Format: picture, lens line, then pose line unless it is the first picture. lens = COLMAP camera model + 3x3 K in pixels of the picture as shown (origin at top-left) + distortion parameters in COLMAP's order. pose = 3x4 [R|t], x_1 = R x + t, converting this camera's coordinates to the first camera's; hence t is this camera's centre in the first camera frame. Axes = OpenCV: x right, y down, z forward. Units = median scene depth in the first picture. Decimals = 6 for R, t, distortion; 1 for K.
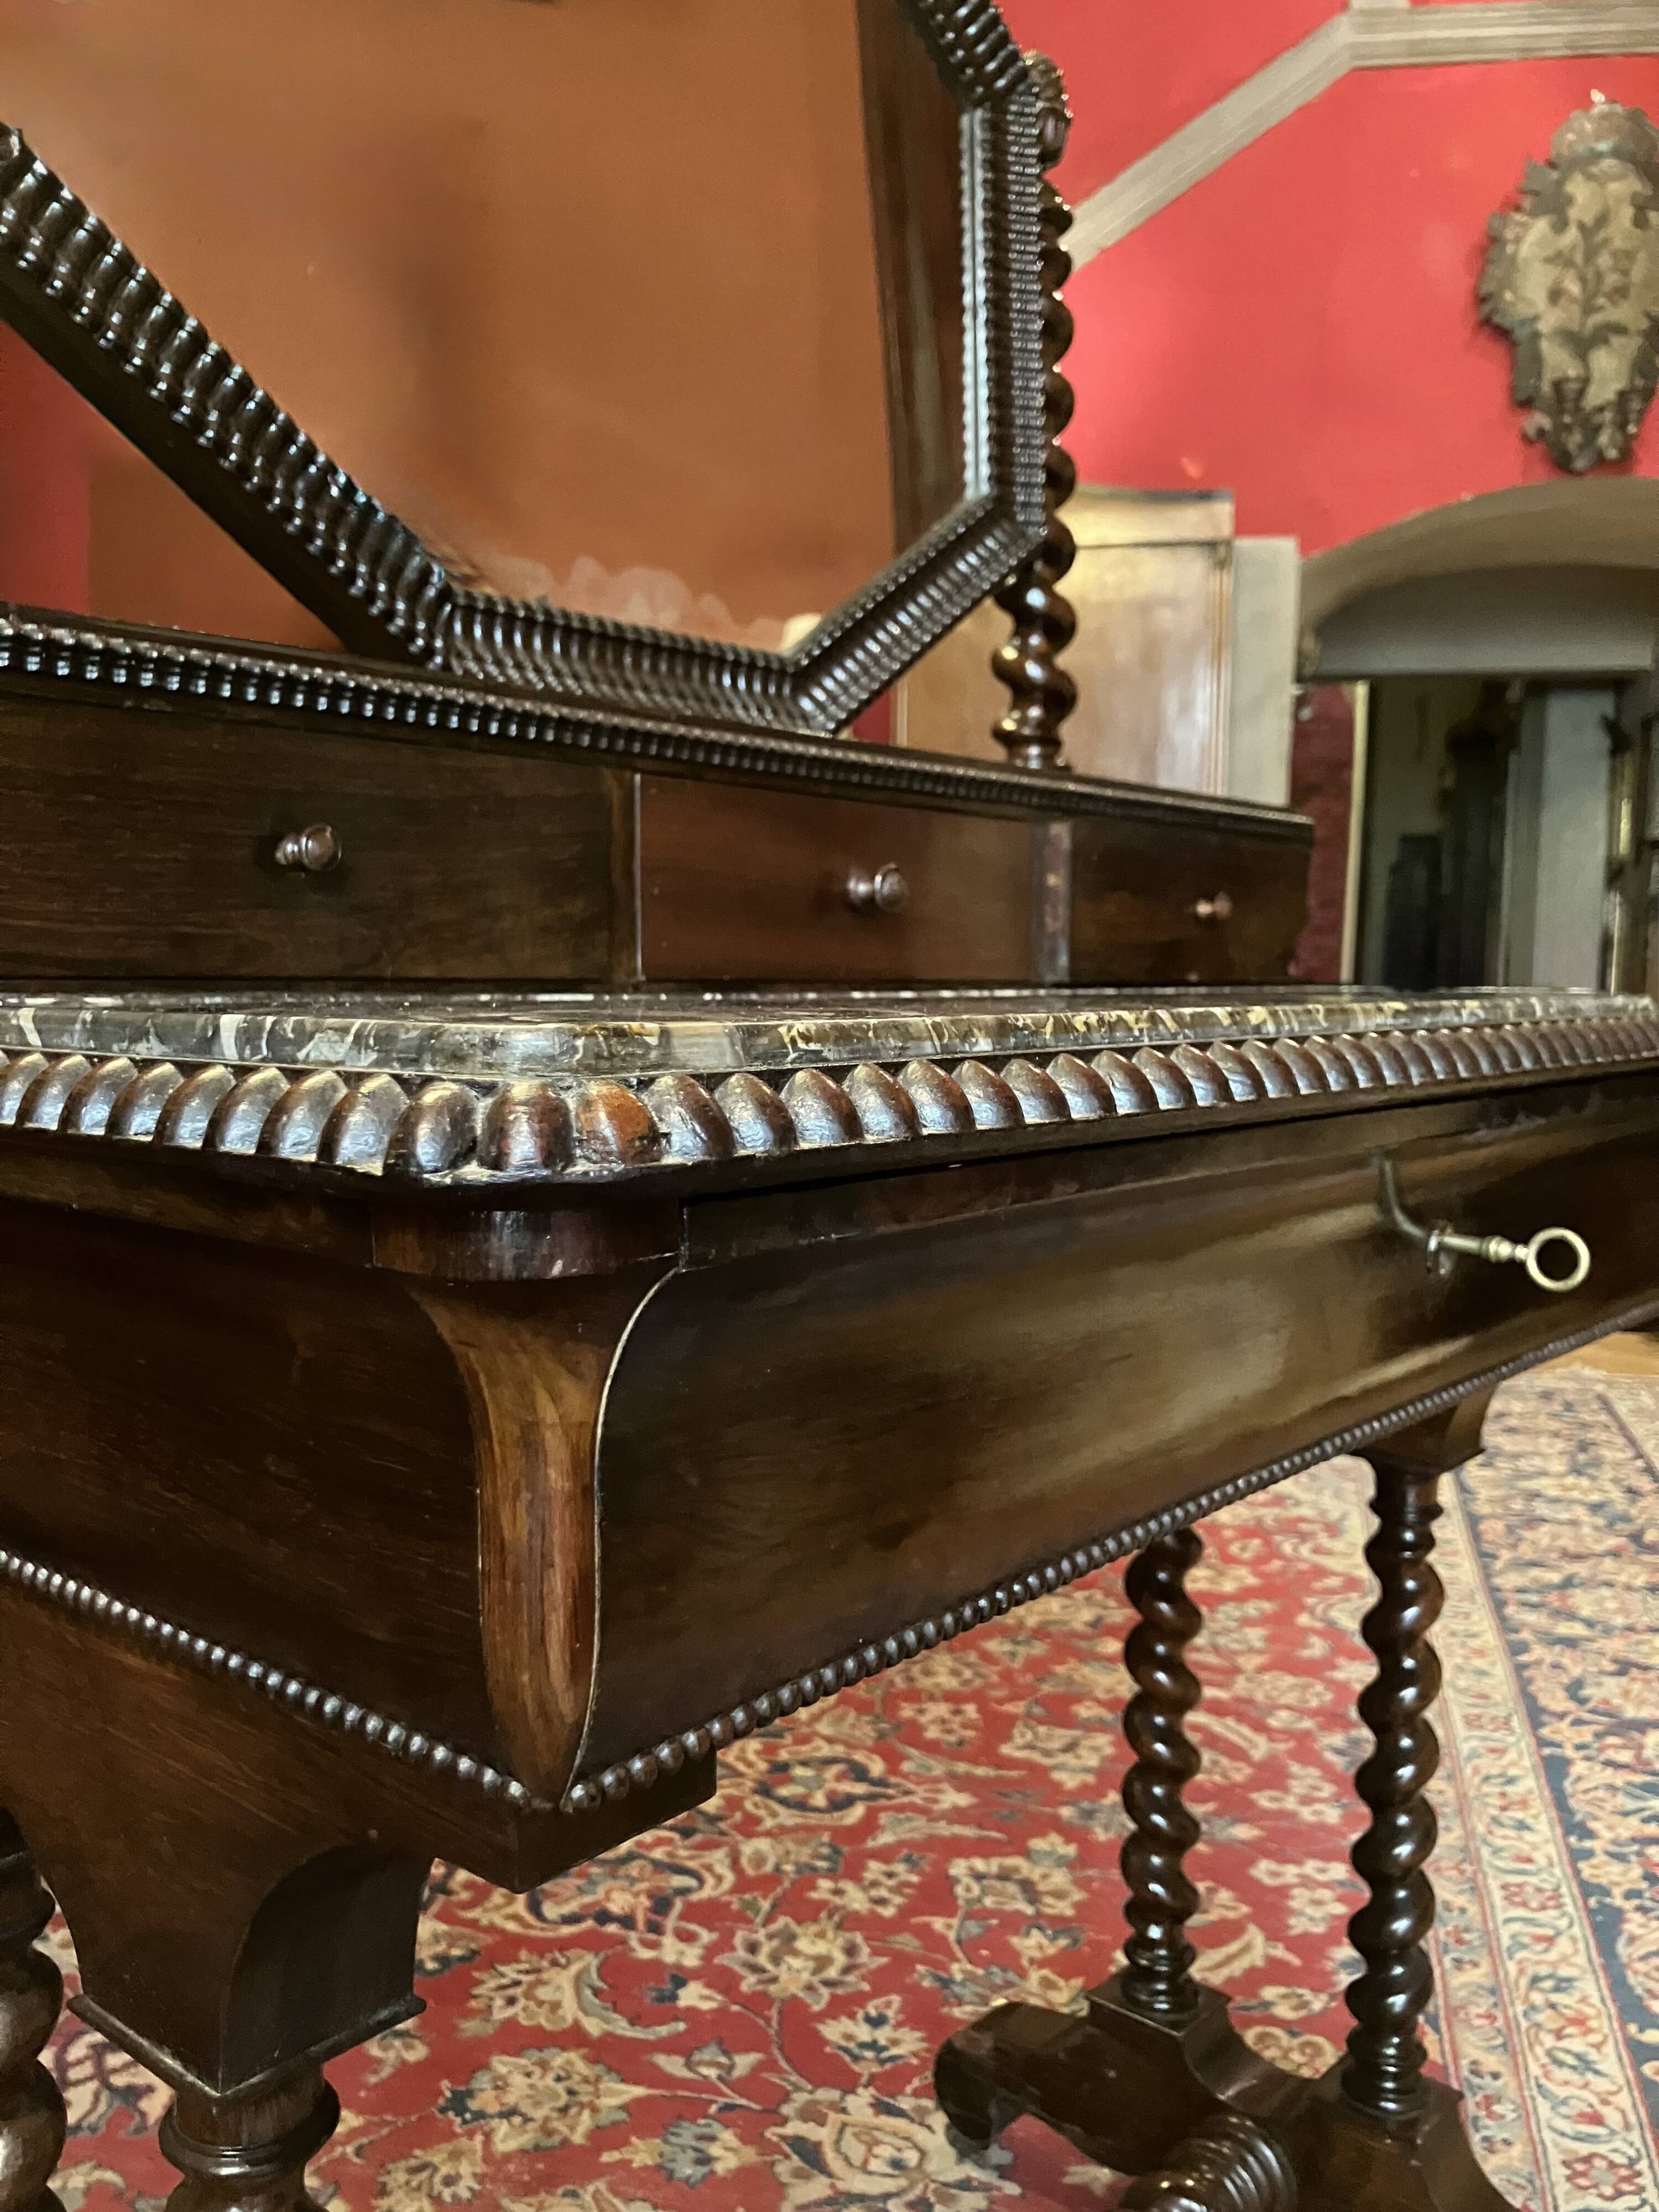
lens RADIAL K [[1828.8, 0, 812.3], [0, 1828.8, 1170.0], [0, 0, 1]] dist [0.022305, -0.015811]
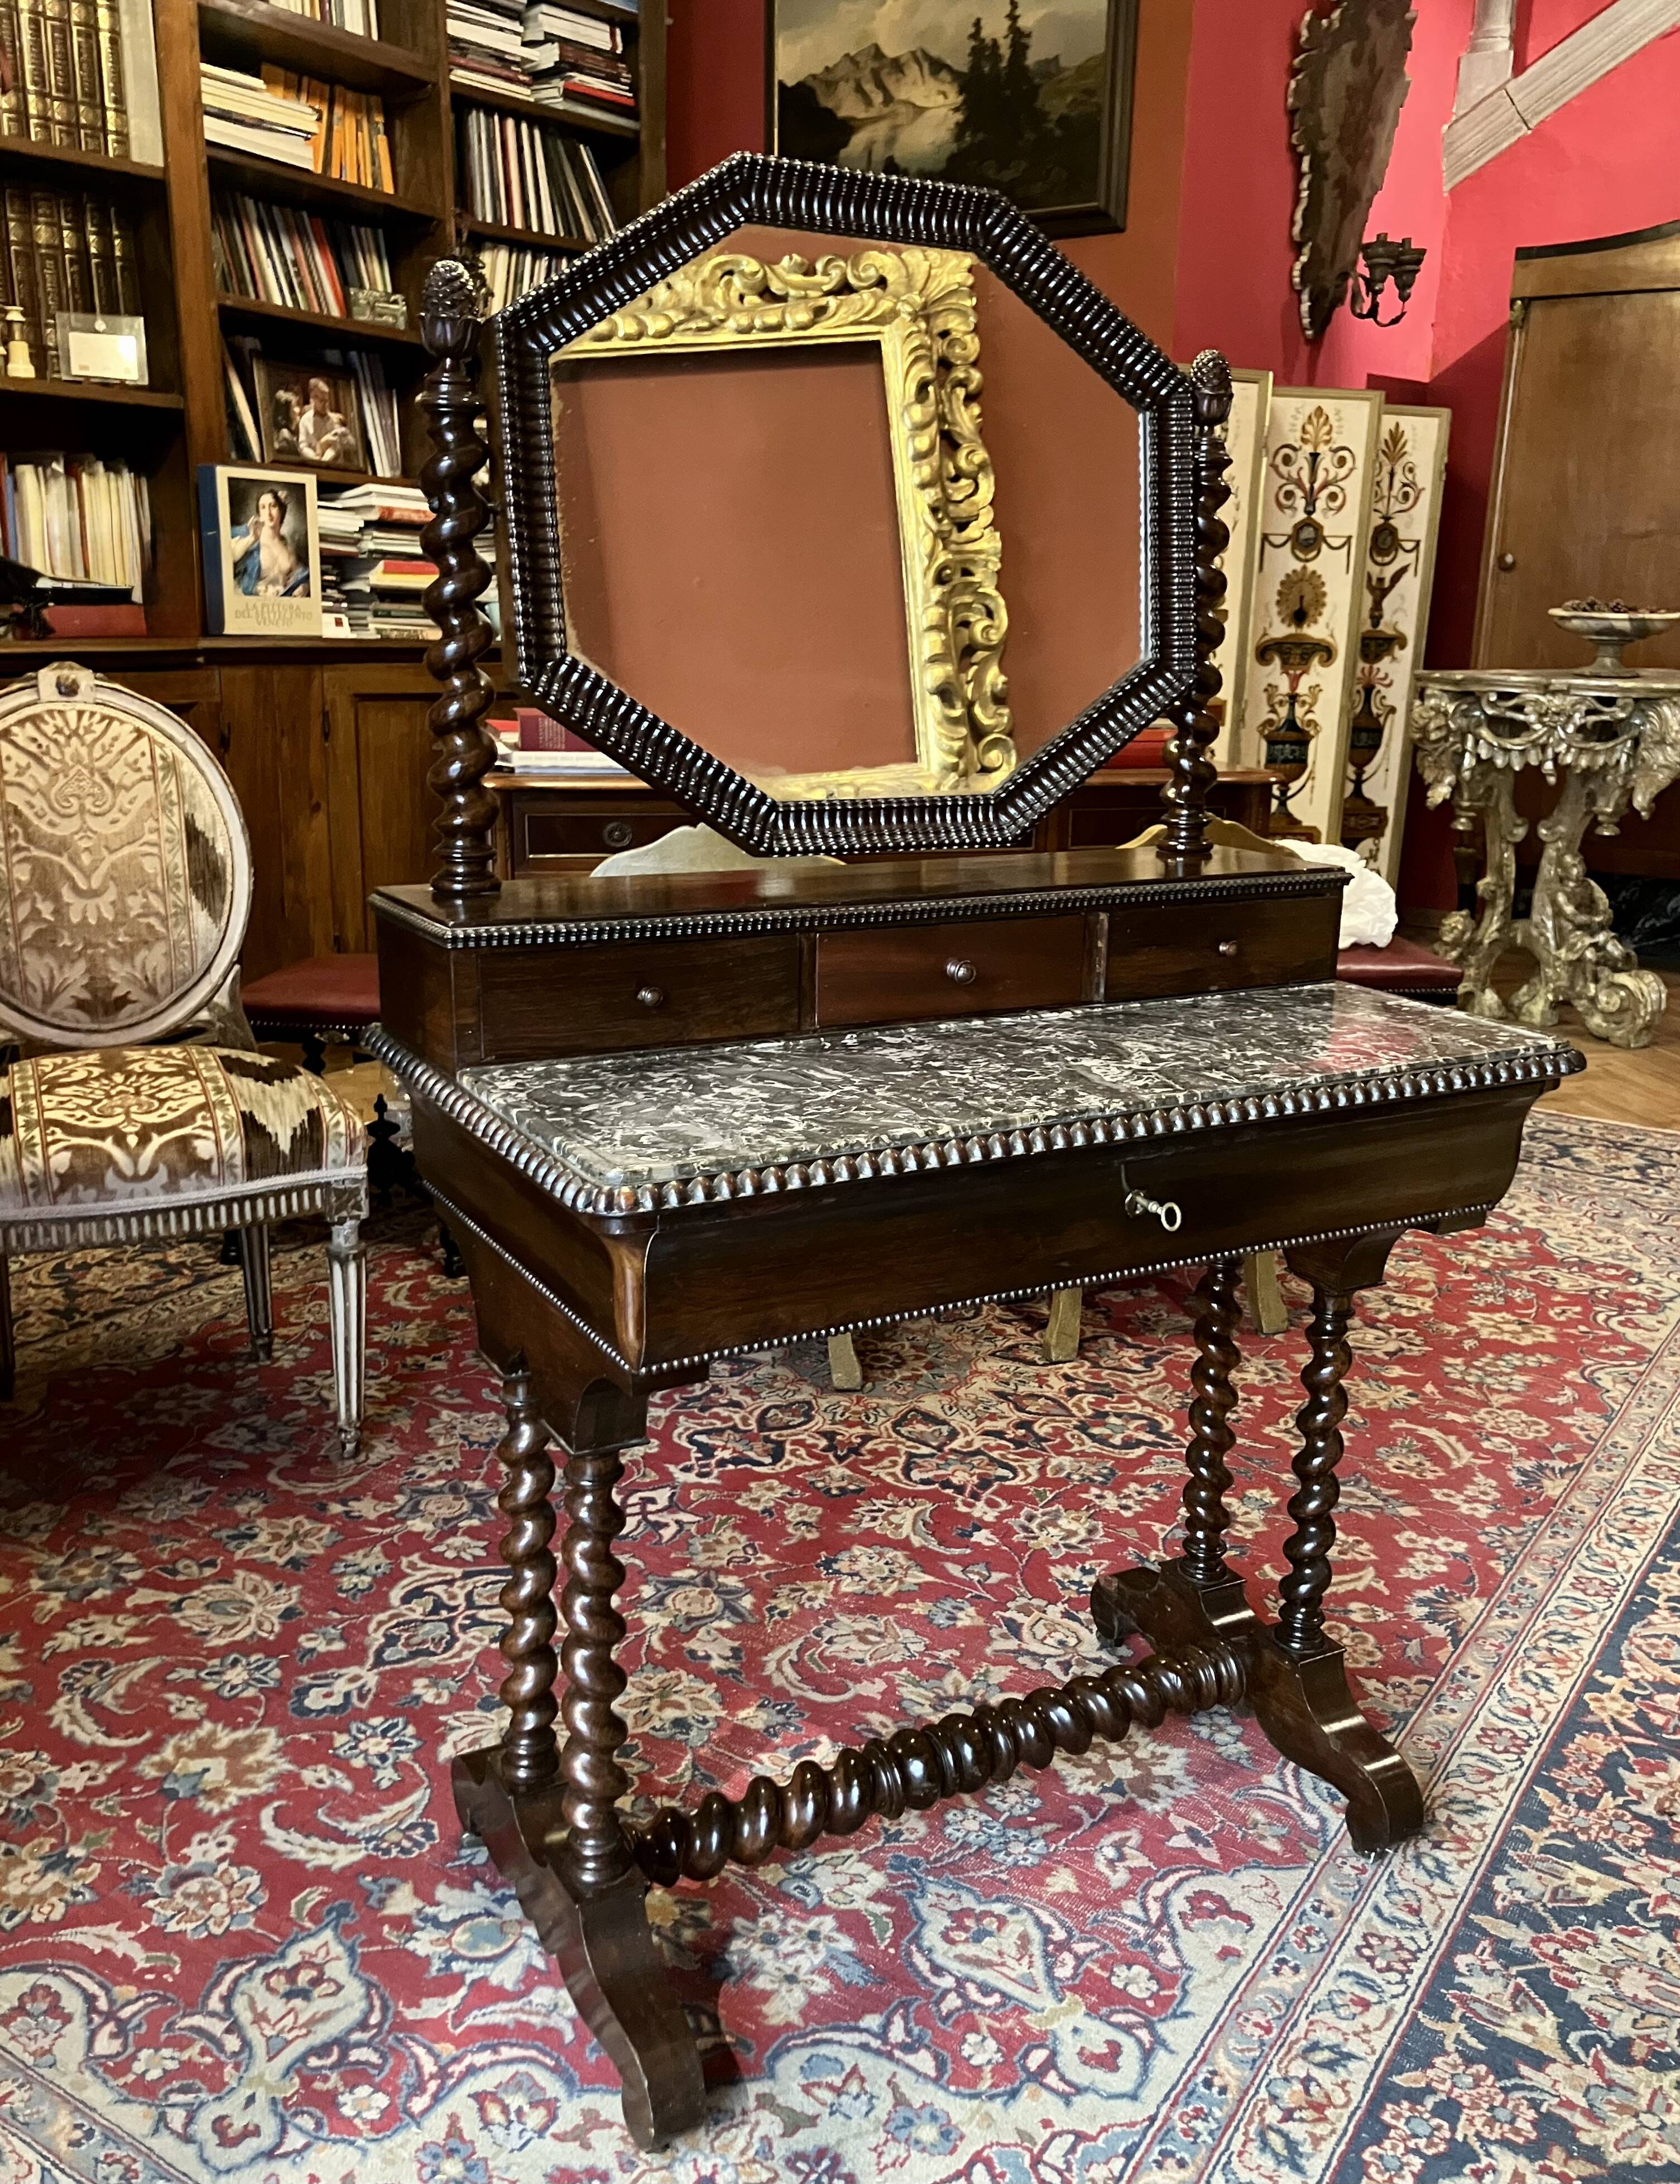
lens RADIAL K [[1854.4, 0, 847.1], [0, 1854.4, 1113.1], [0, 0, 1]] dist [0.016908, 0.001758]
pose [[0.937895, 0.104687, -0.330748, 0.288508], [-0.051299, 0.984753, 0.166223, -0.159622], [0.343106, -0.138933, 0.928965, -0.444284]]
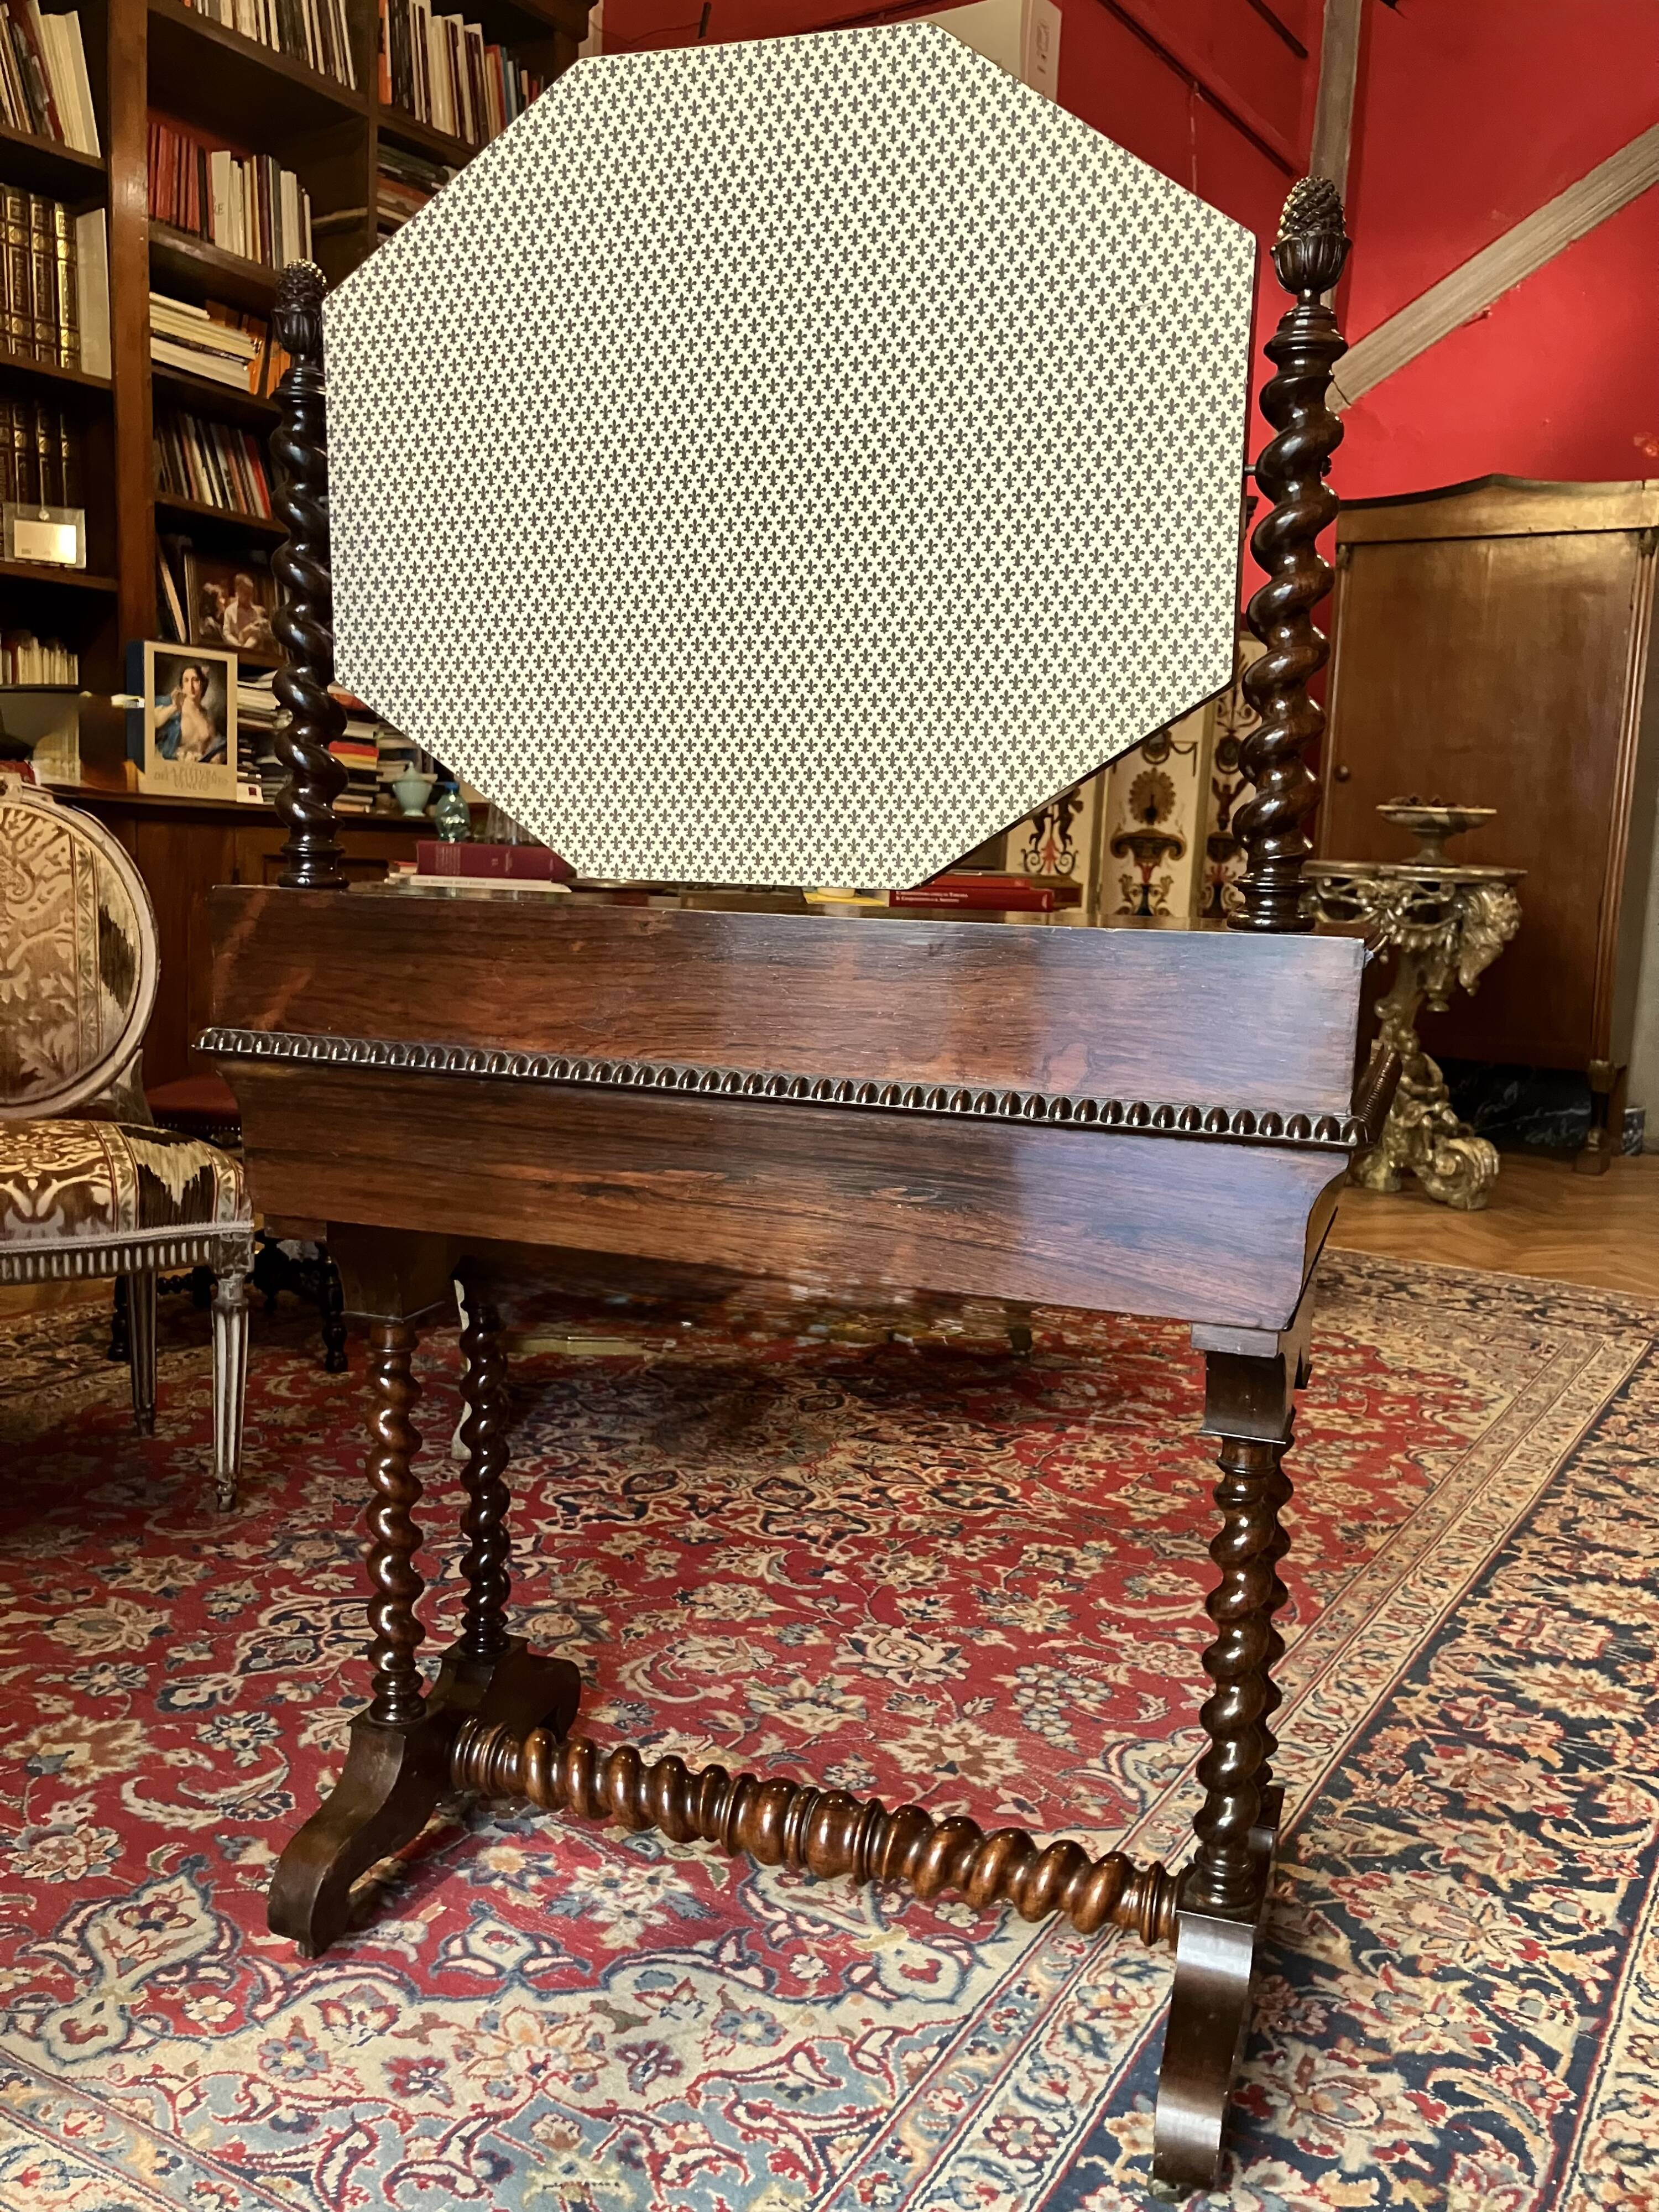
lens RADIAL K [[1828.8, 0, 815.9], [0, 1828.8, 1119.1], [0, 0, 1]] dist [0.022305, -0.015811]
pose [[0.949542, 0.071593, -0.305360, 0.360082], [-0.063849, 0.997335, 0.035289, -0.022538], [0.307073, -0.014012, 0.951583, -0.532098]]
